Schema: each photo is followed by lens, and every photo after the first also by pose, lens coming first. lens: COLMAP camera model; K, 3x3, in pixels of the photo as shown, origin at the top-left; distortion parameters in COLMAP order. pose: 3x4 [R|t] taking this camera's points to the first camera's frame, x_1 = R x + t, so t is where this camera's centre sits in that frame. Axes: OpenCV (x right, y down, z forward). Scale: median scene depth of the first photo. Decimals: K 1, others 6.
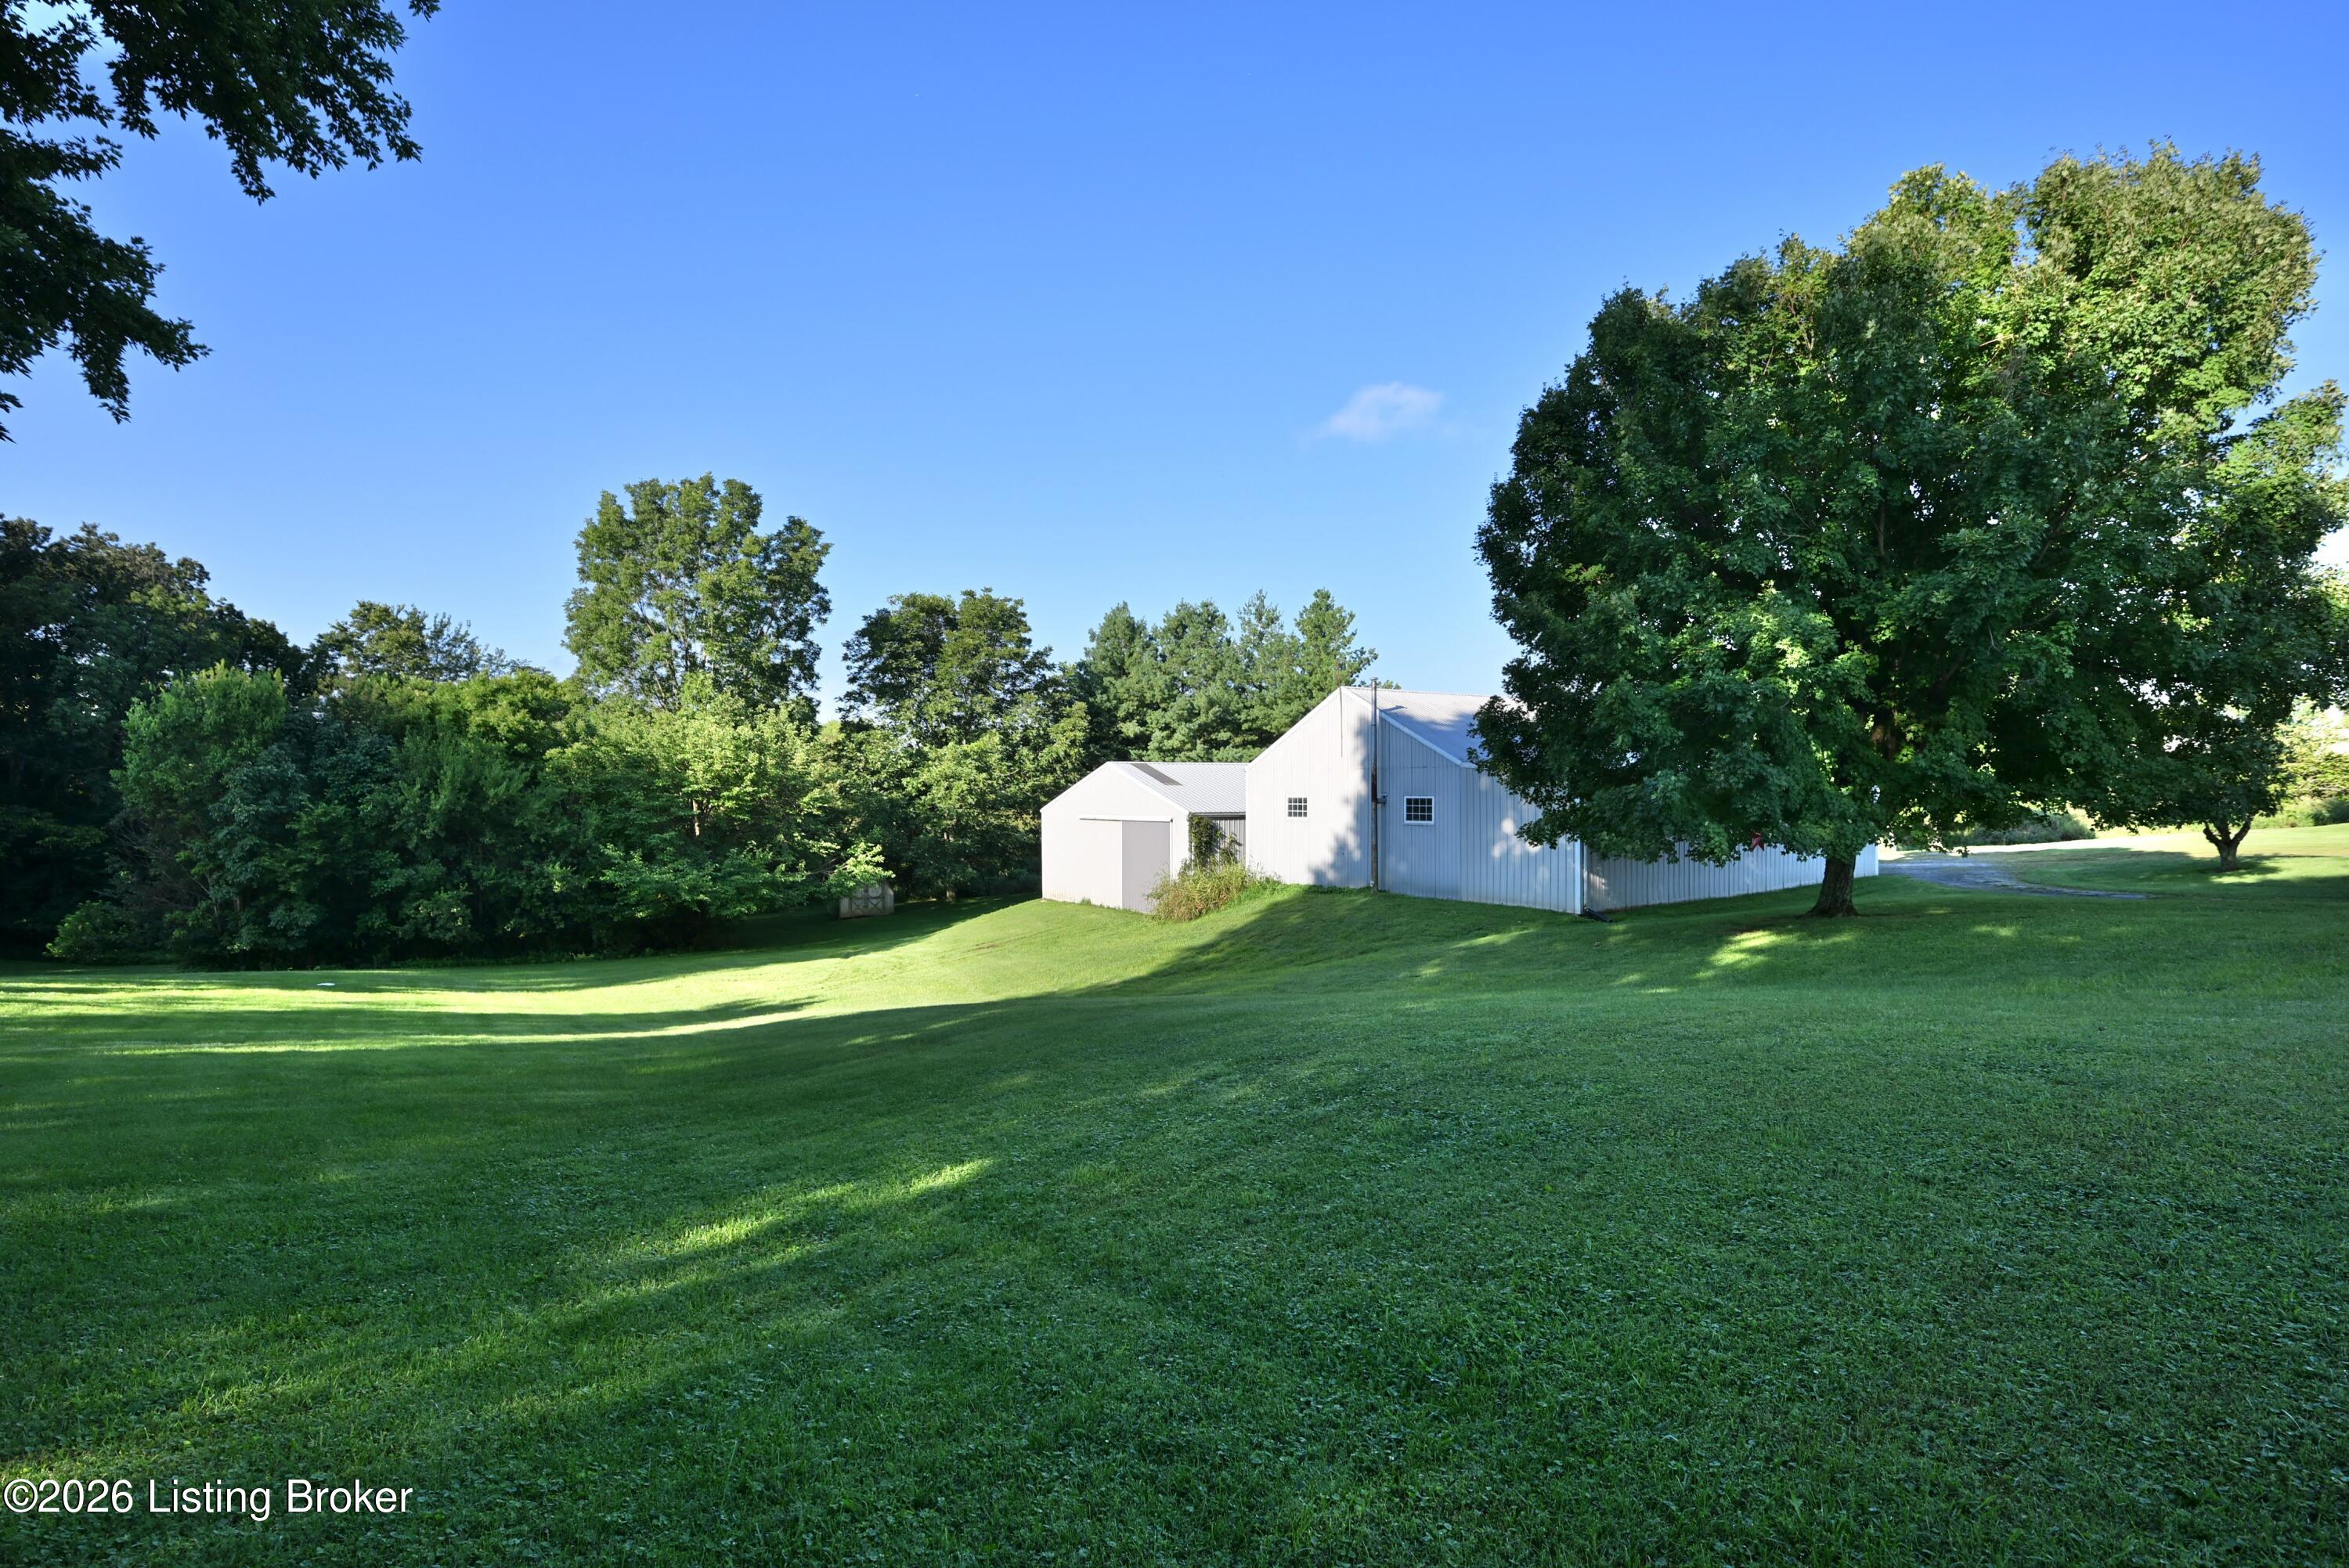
lens RADIAL K [[1174.9, 0, 1169.4], [0, 1174.9, 799.6], [0, 0, 1]] dist [0.003076, 0.001881]
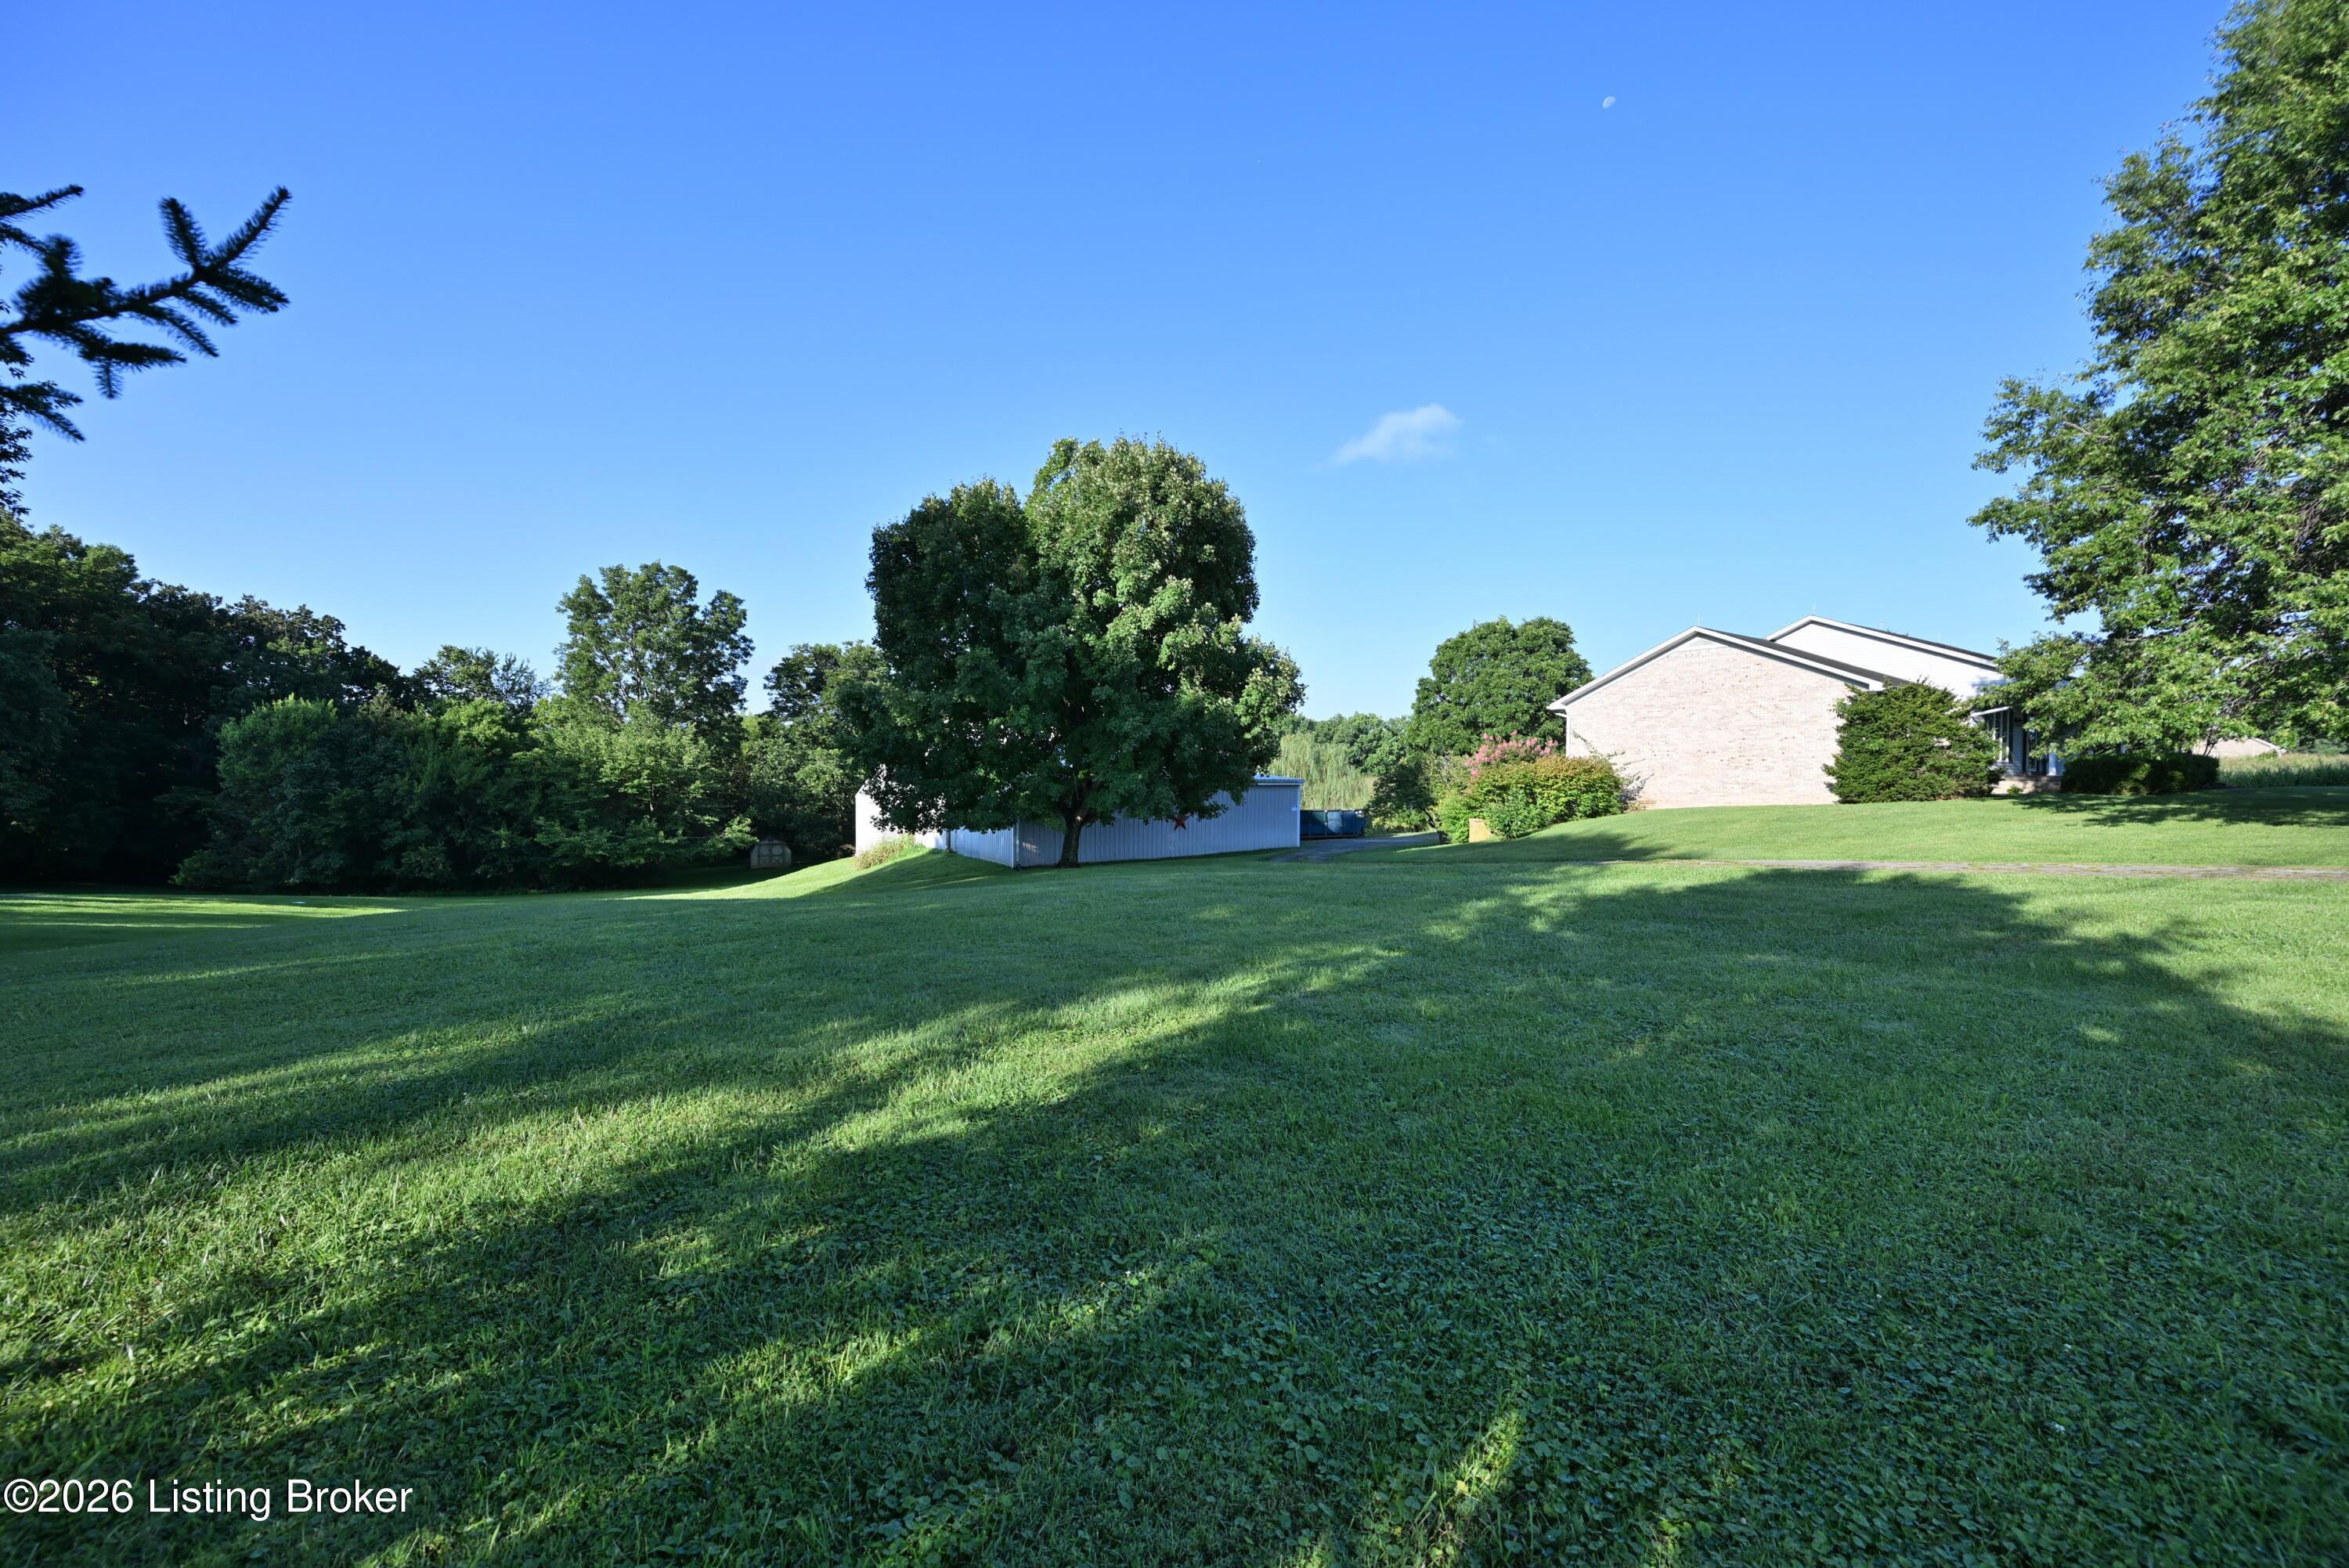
lens RADIAL K [[924.4, 0, 1179.1], [0, 924.4, 795.0], [0, 0, 1]] dist [-0.002302, -0.000501]
pose [[0.999587, 0.010100, -0.026895, 0.720827], [-0.009798, 0.999888, 0.011348, -0.021735], [0.027006, -0.011080, 0.999574, -0.308192]]
